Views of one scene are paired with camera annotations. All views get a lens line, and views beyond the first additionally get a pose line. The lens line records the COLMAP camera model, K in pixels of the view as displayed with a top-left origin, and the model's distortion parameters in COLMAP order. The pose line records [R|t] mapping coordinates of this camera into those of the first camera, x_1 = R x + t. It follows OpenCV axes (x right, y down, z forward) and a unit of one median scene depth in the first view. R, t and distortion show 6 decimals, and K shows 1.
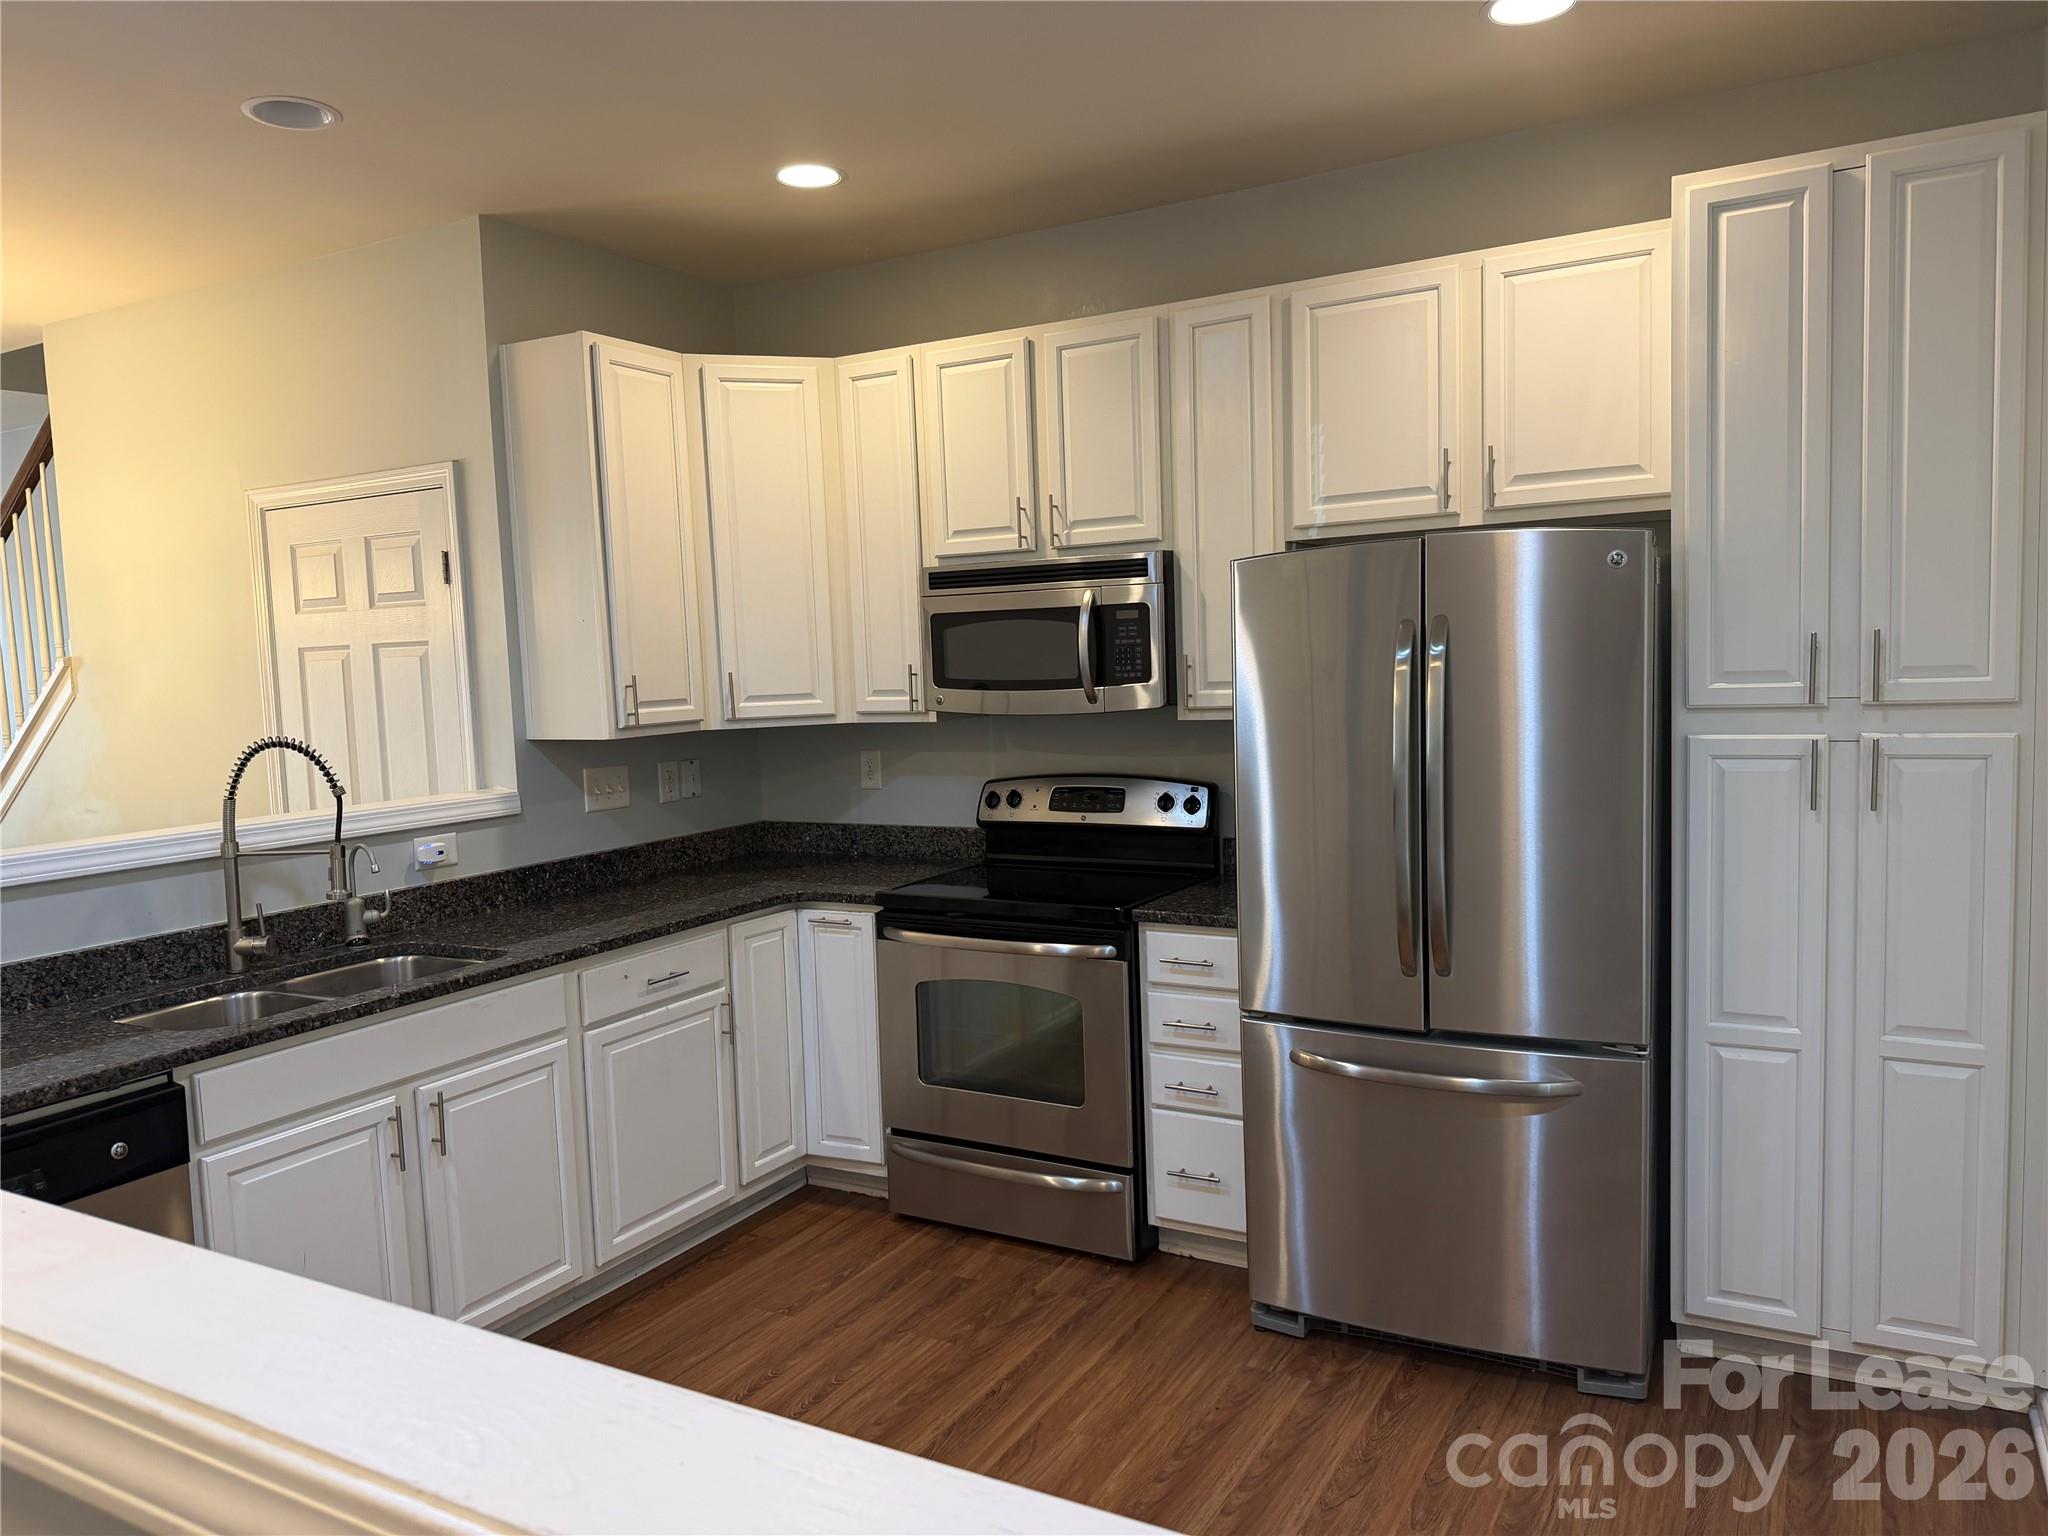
lens RADIAL K [[1424.7, 0, 1027.9], [0, 1424.7, 759.5], [0, 0, 1]] dist [0.105458, -0.207294]
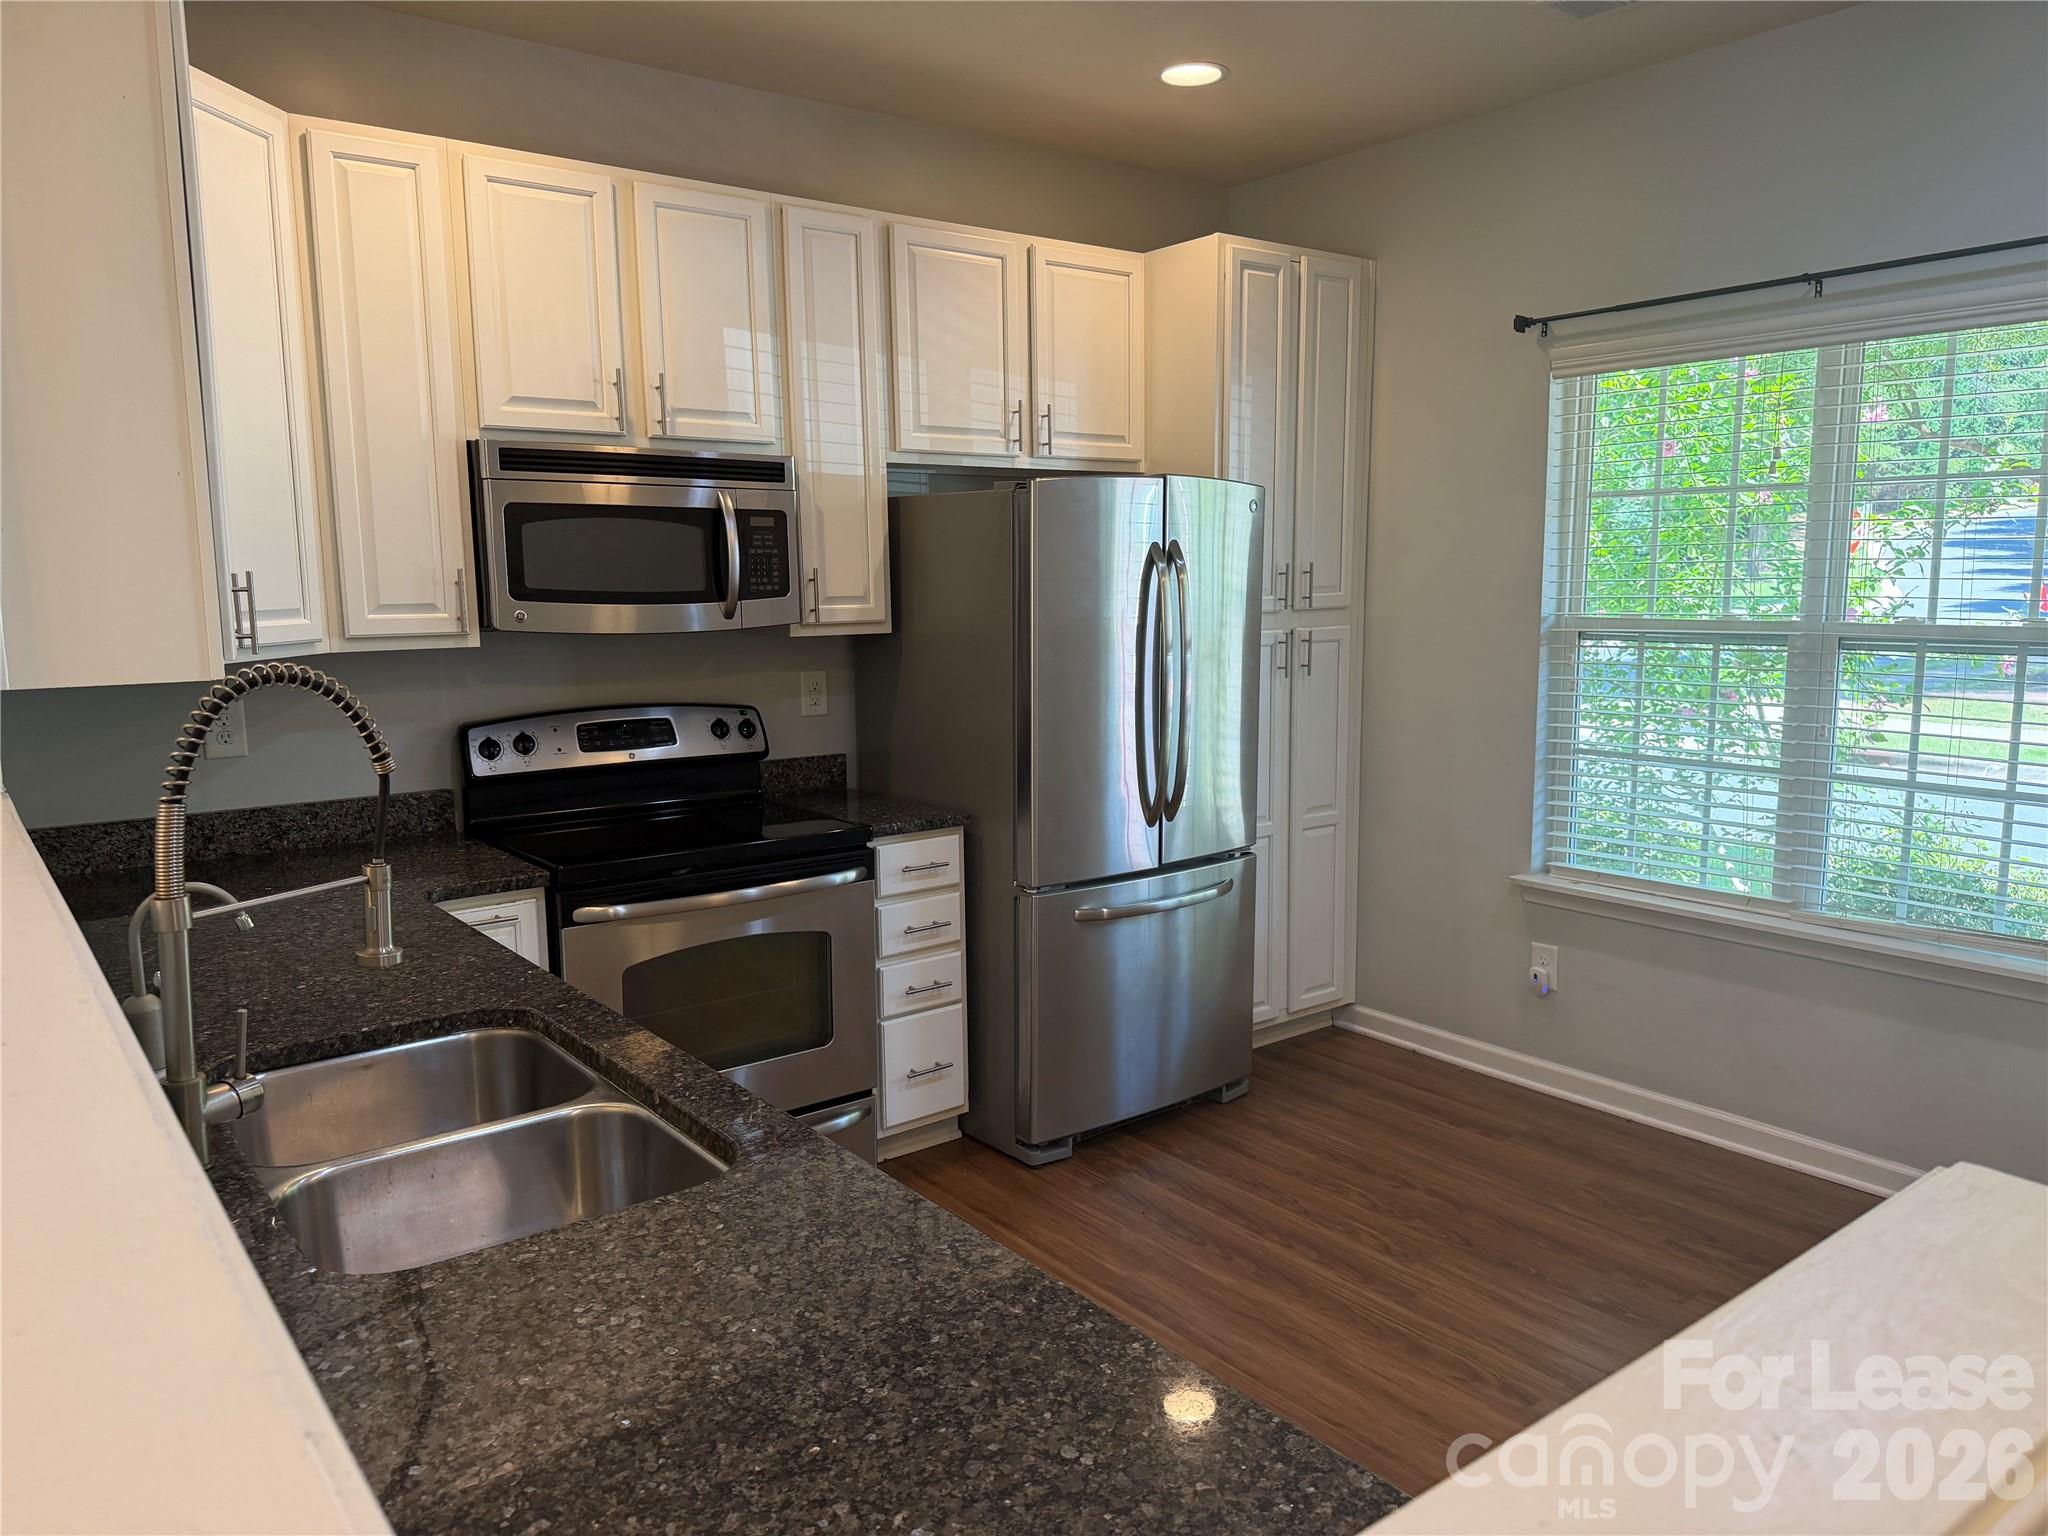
lens RADIAL K [[1424.7, 0, 1027.9], [0, 1424.7, 759.5], [0, 0, 1]] dist [0.105458, -0.207294]
pose [[0.390215, -0.087346, 0.916571, -0.736293], [0.066143, 0.995577, 0.066715, 0.001302], [-0.918345, 0.034592, 0.394266, 0.483334]]
